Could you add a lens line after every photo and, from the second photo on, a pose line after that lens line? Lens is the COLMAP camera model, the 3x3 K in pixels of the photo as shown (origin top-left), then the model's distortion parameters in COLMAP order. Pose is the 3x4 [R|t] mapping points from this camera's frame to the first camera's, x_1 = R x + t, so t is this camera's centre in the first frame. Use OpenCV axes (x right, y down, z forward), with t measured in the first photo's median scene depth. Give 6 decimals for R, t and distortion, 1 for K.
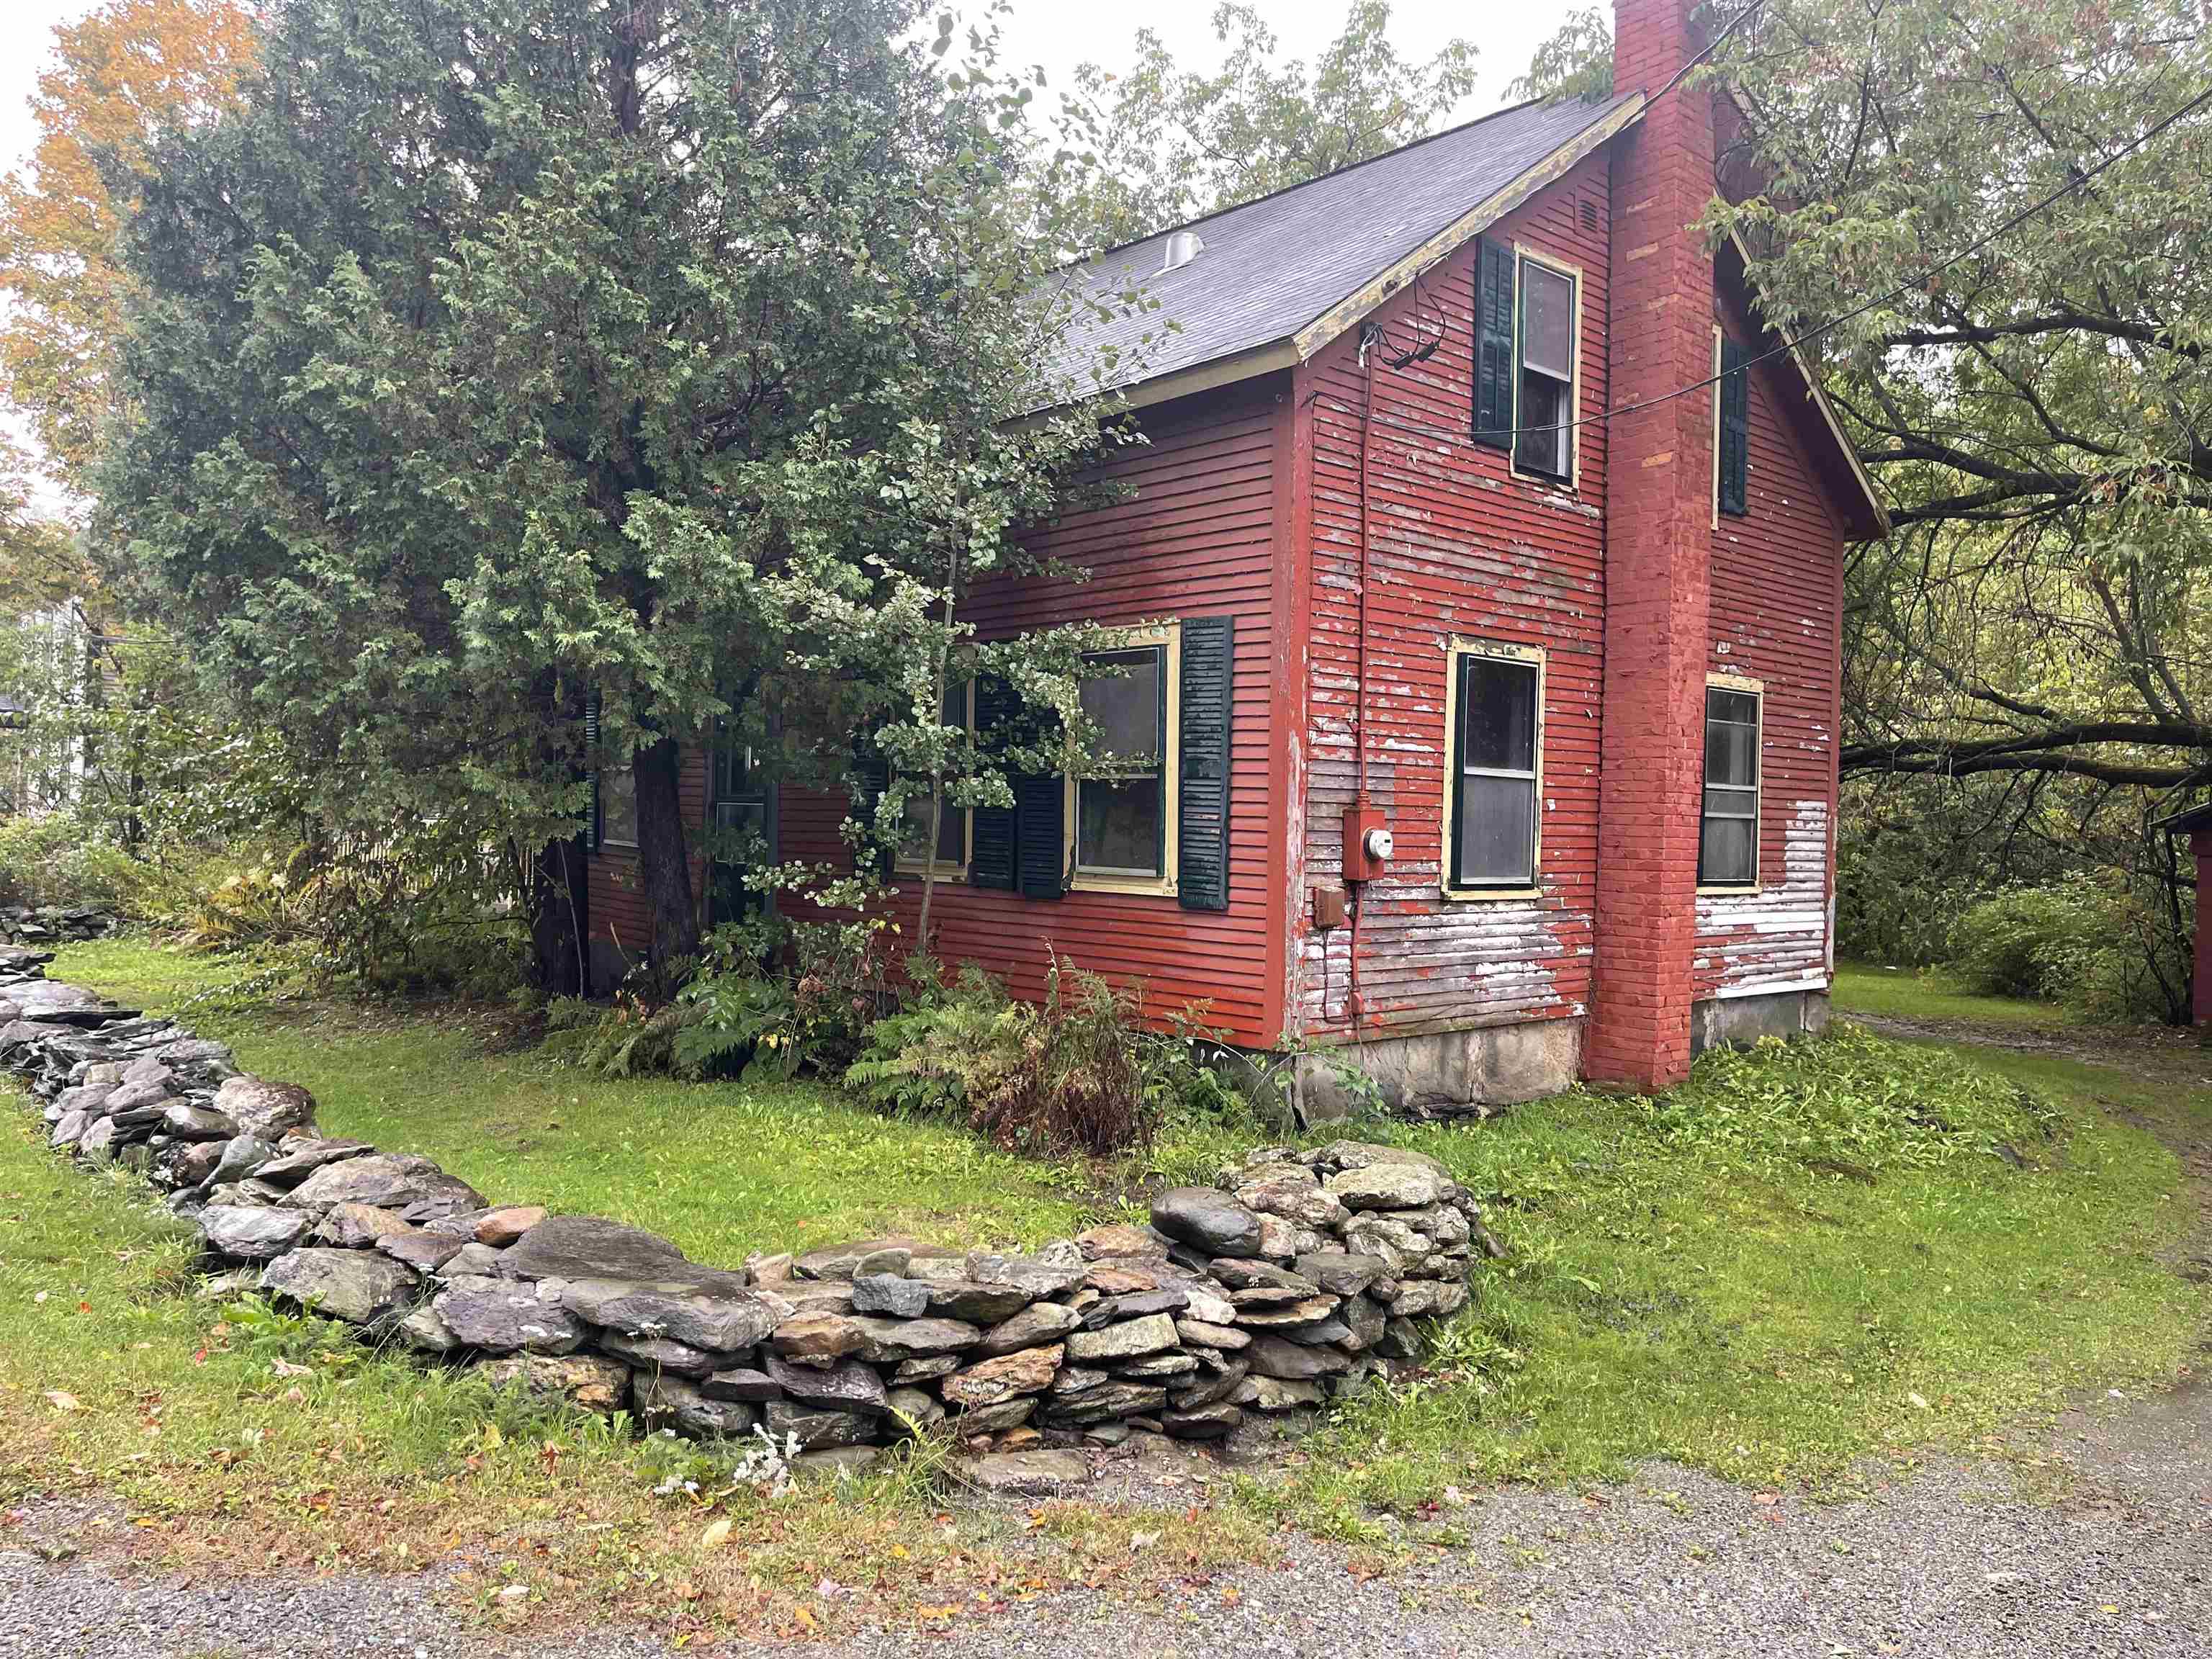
lens RADIAL K [[1662.3, 0, 1106.1], [0, 1662.3, 844.7], [0, 0, 1]] dist [0.069491, -0.085624]
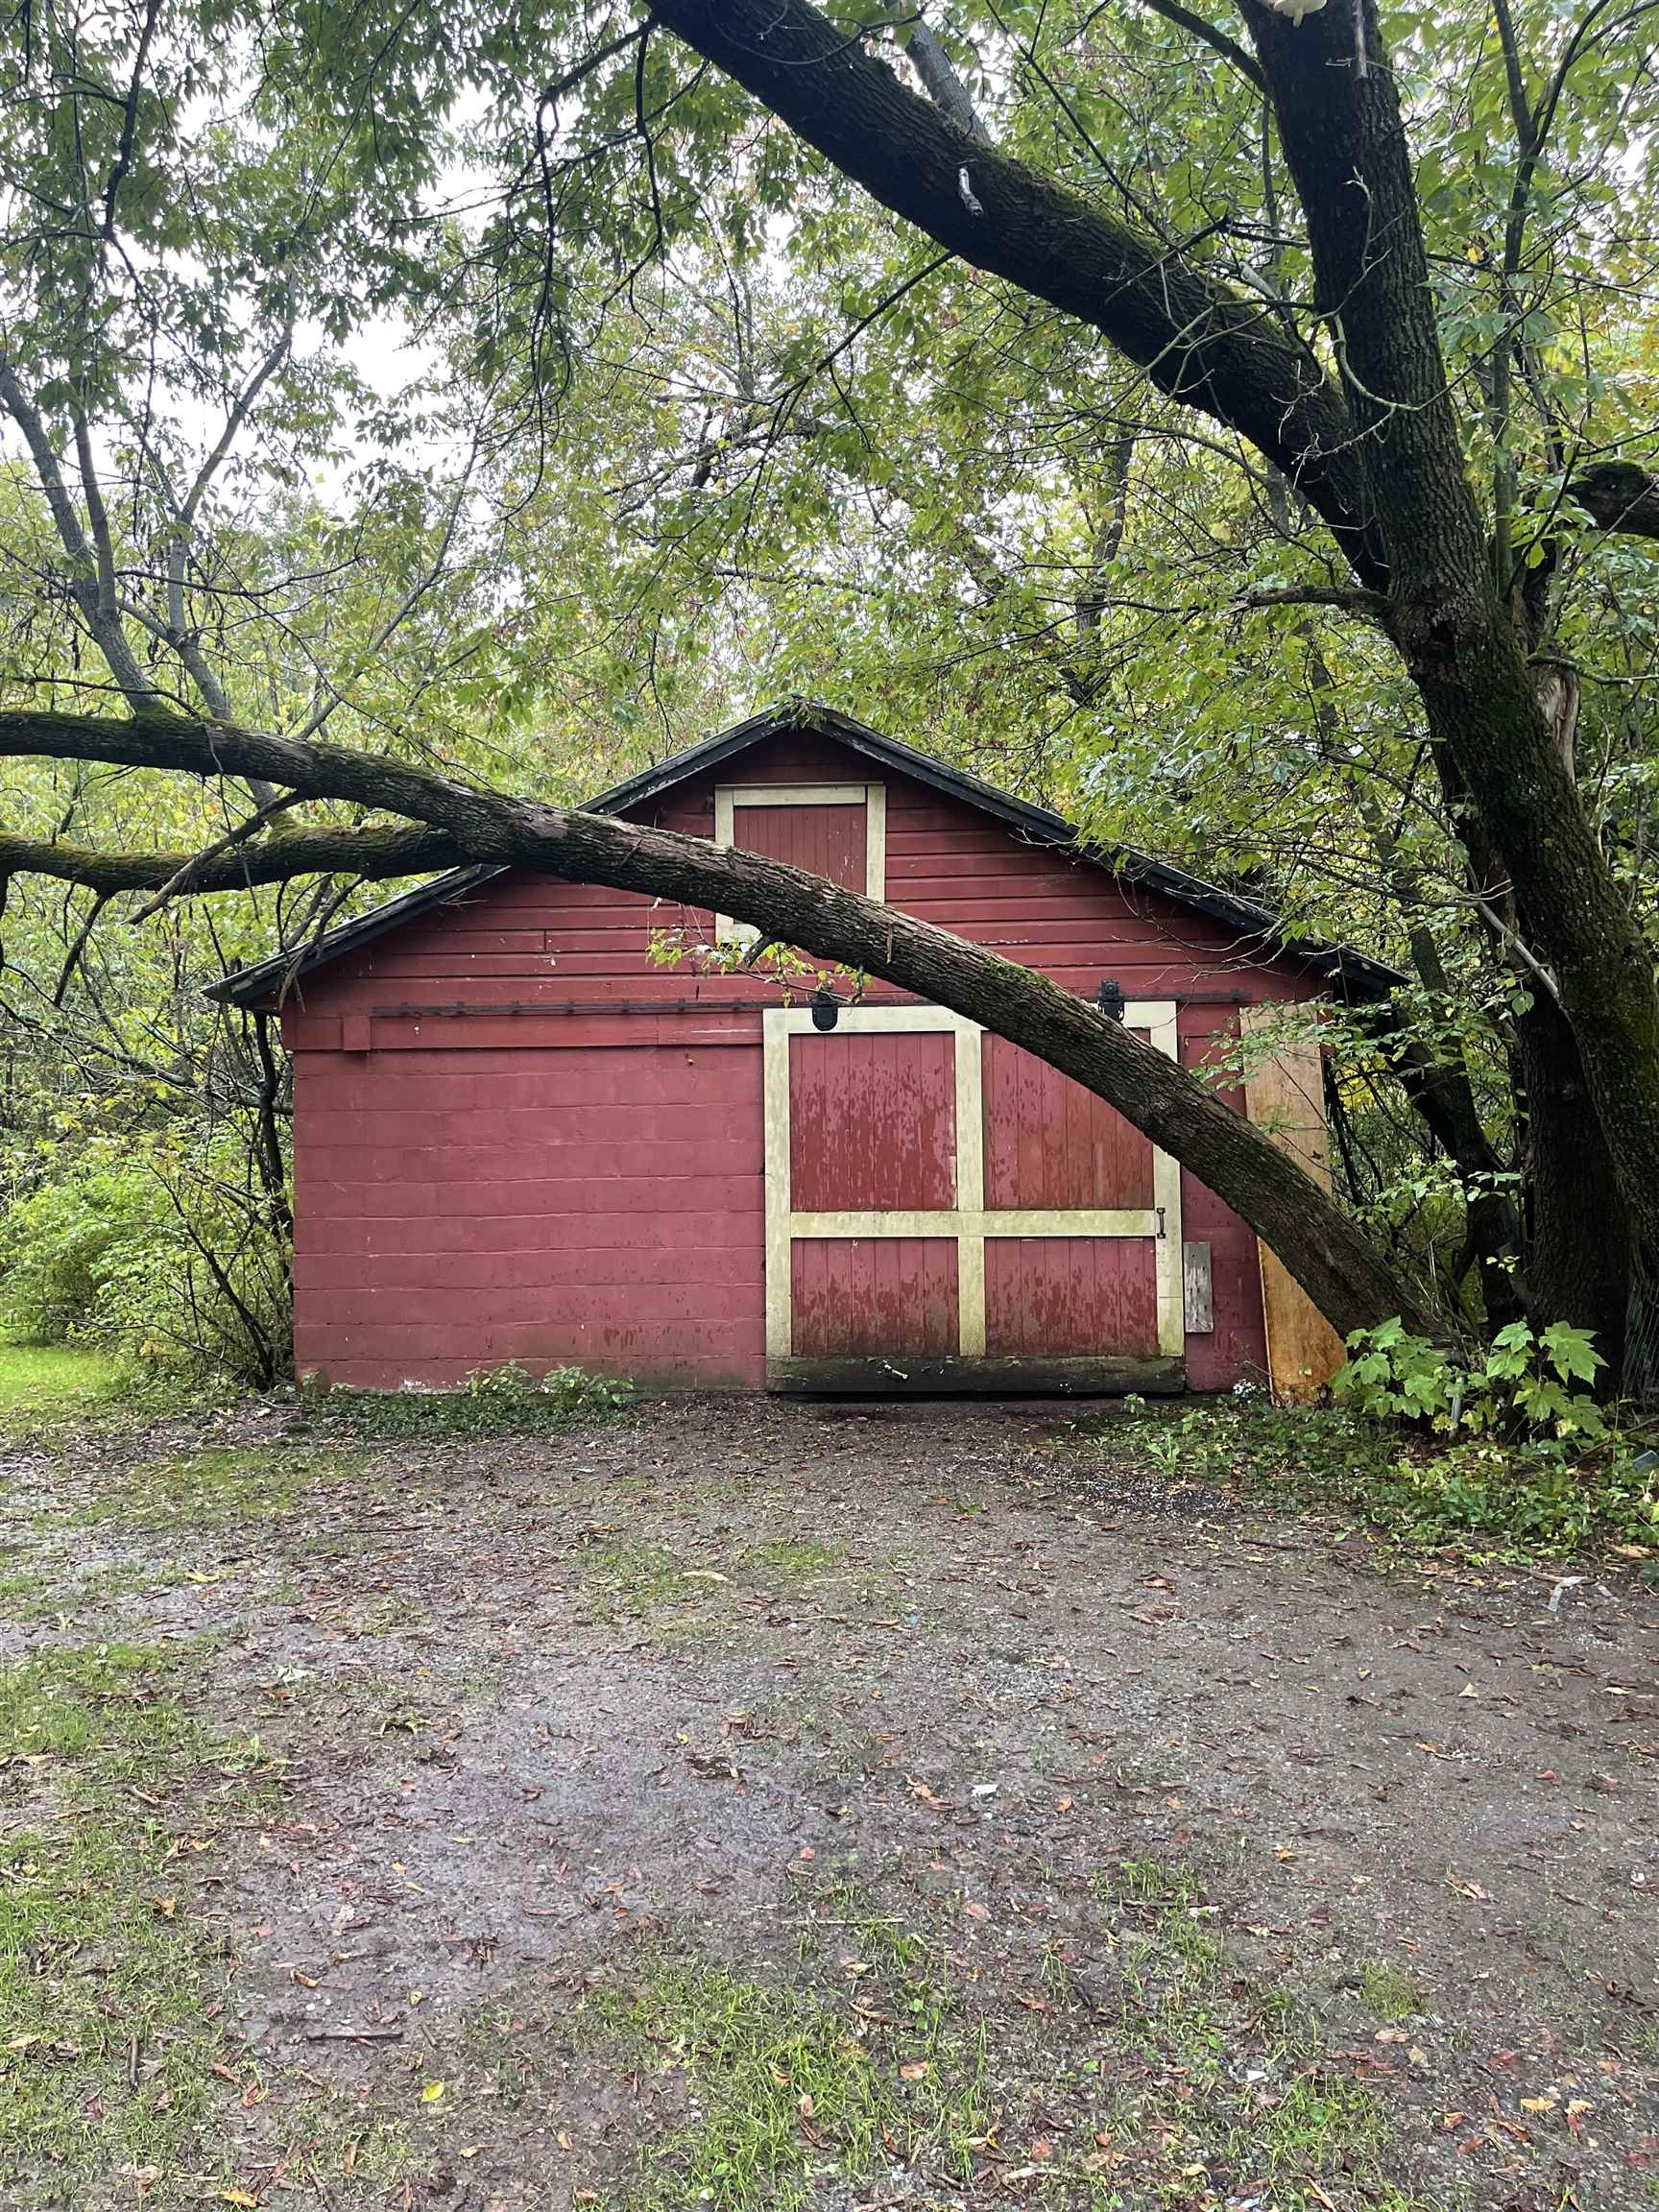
lens RADIAL K [[1662.3, 0, 821.0], [0, 1662.3, 1090.9], [0, 0, 1]] dist [0.069491, -0.085624]
pose [[0.728944, -0.013313, 0.684444, 0.803381], [0.040727, 0.998883, -0.023946, 0.073852], [-0.683361, 0.045330, 0.728672, 1.003666]]
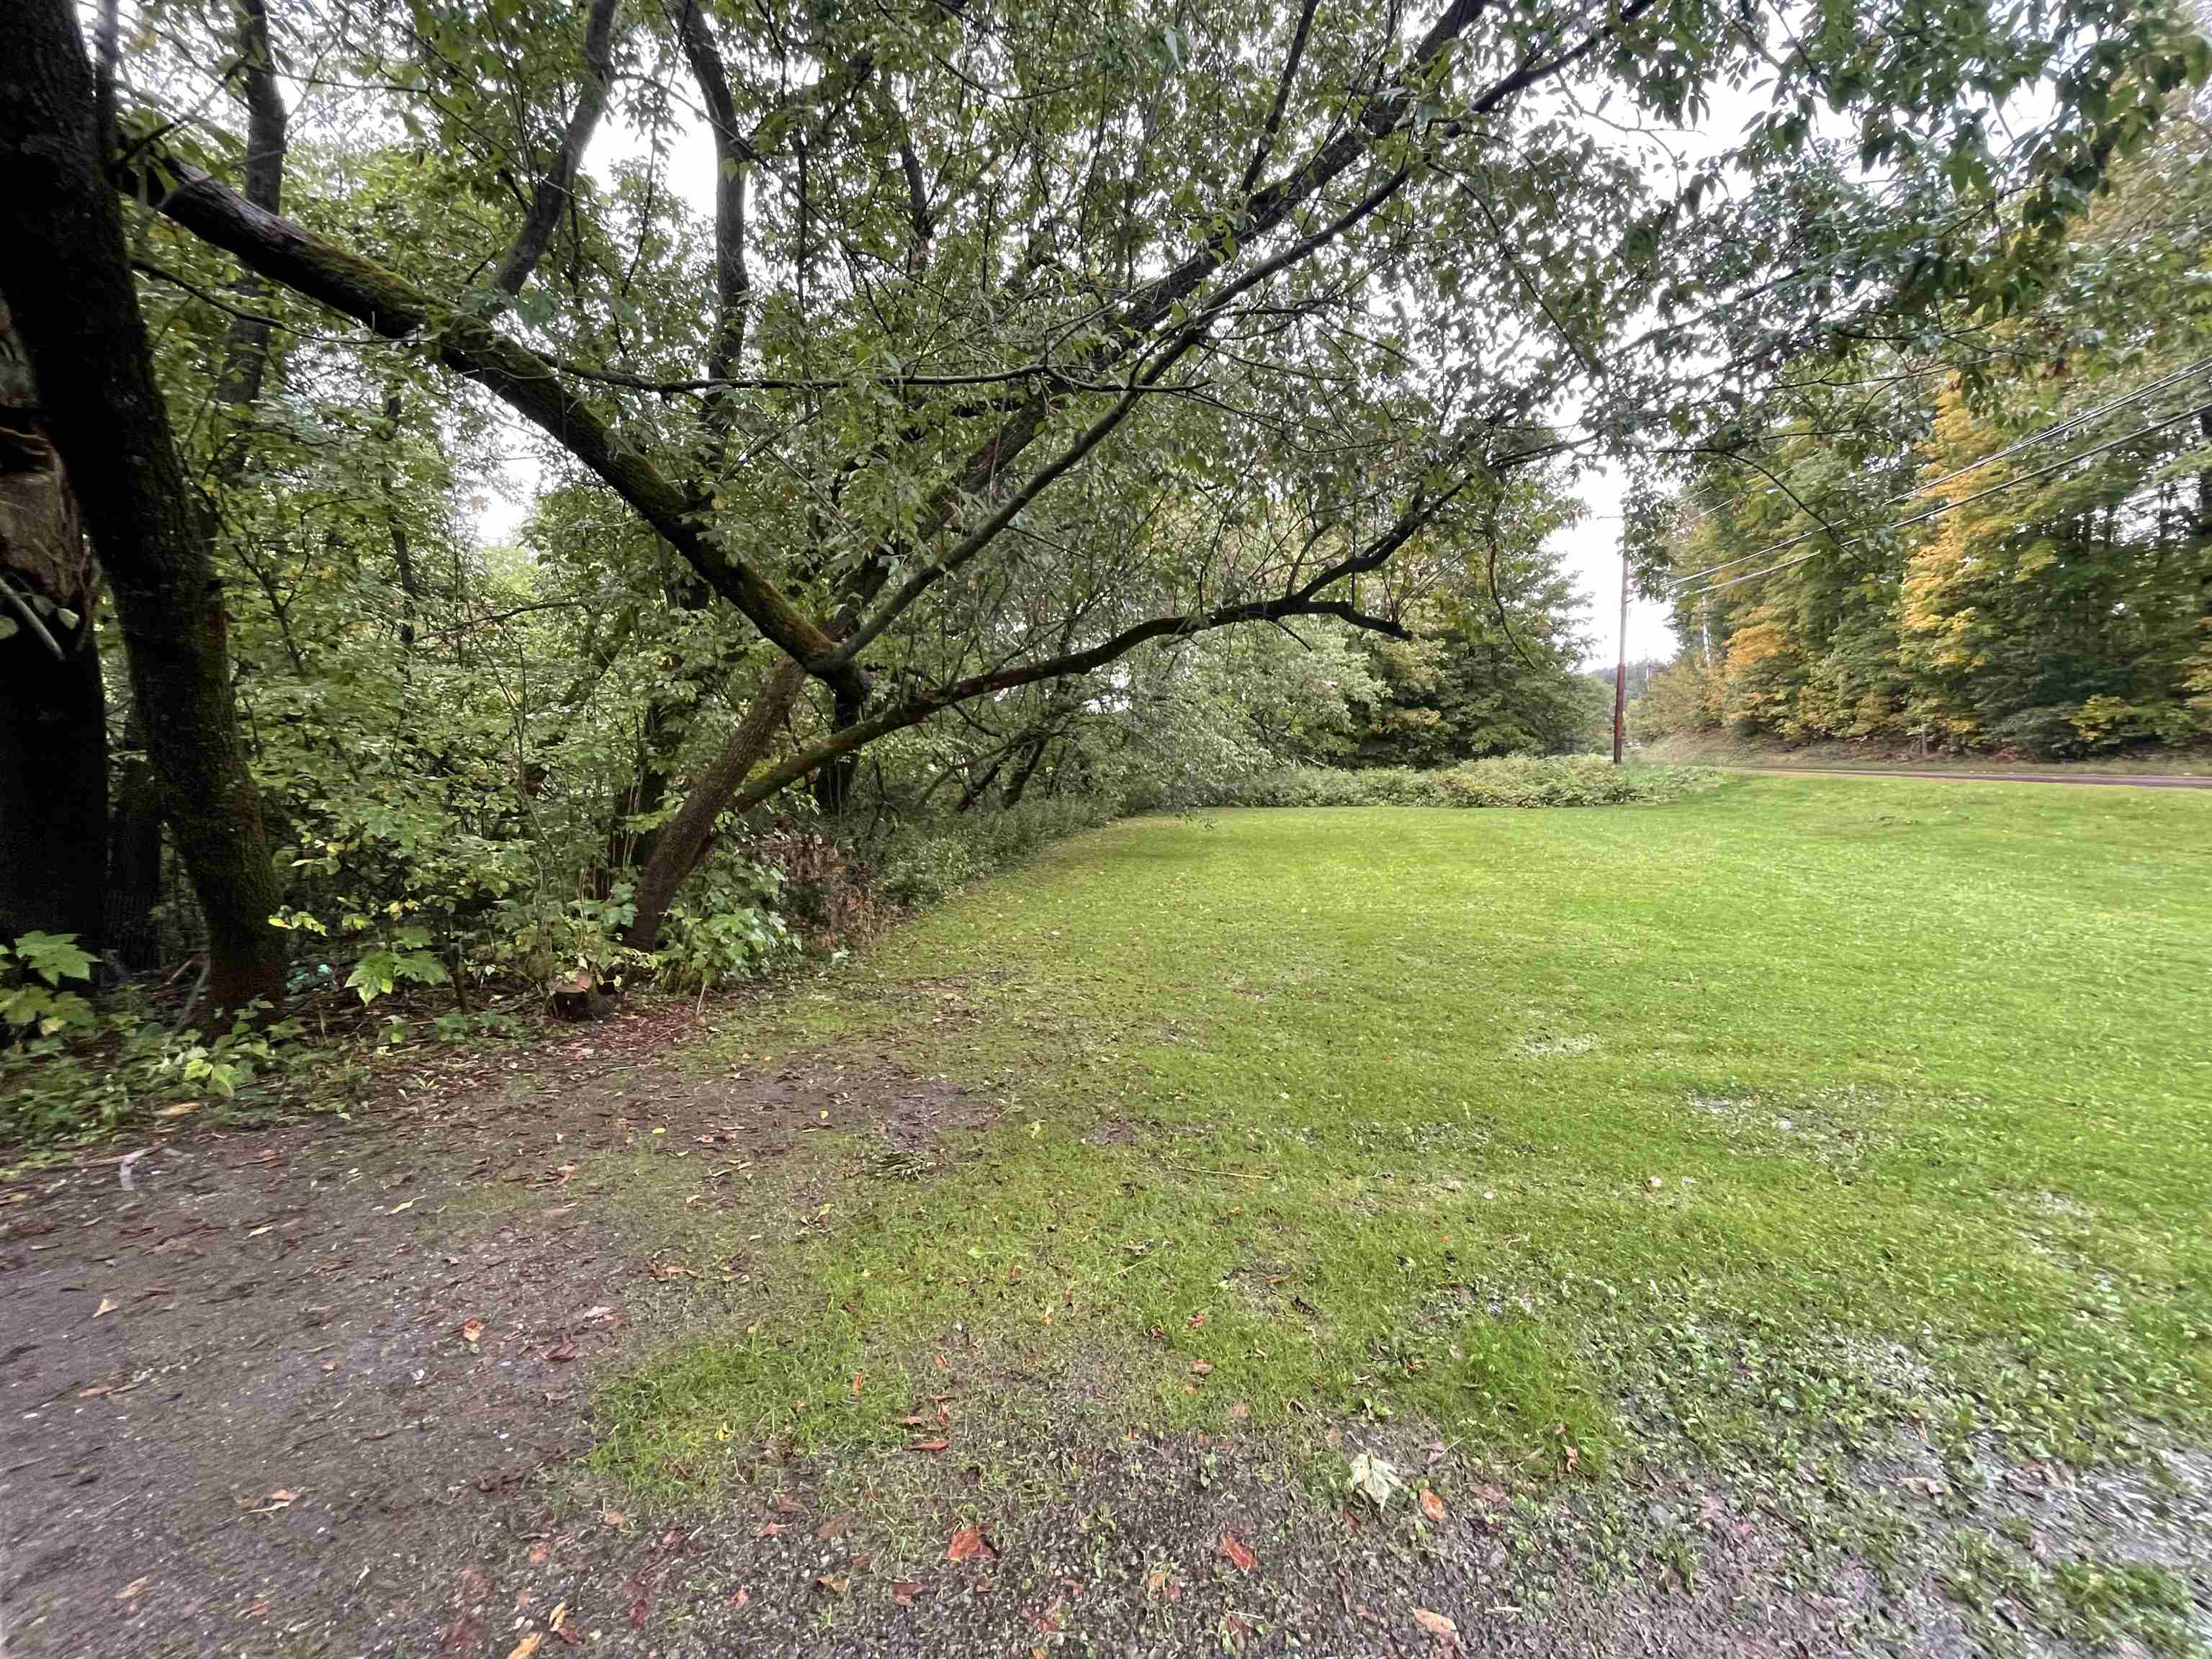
lens RADIAL K [[890.5, 0, 1094.0], [0, 890.5, 828.2], [0, 0, 1]] dist [-0.000793, -0.000516]
pose [[-0.554038, -0.083277, 0.828316, 0.905405], [0.016479, 0.993692, 0.110926, 0.081678], [-0.832328, 0.075107, -0.549171, 1.123395]]
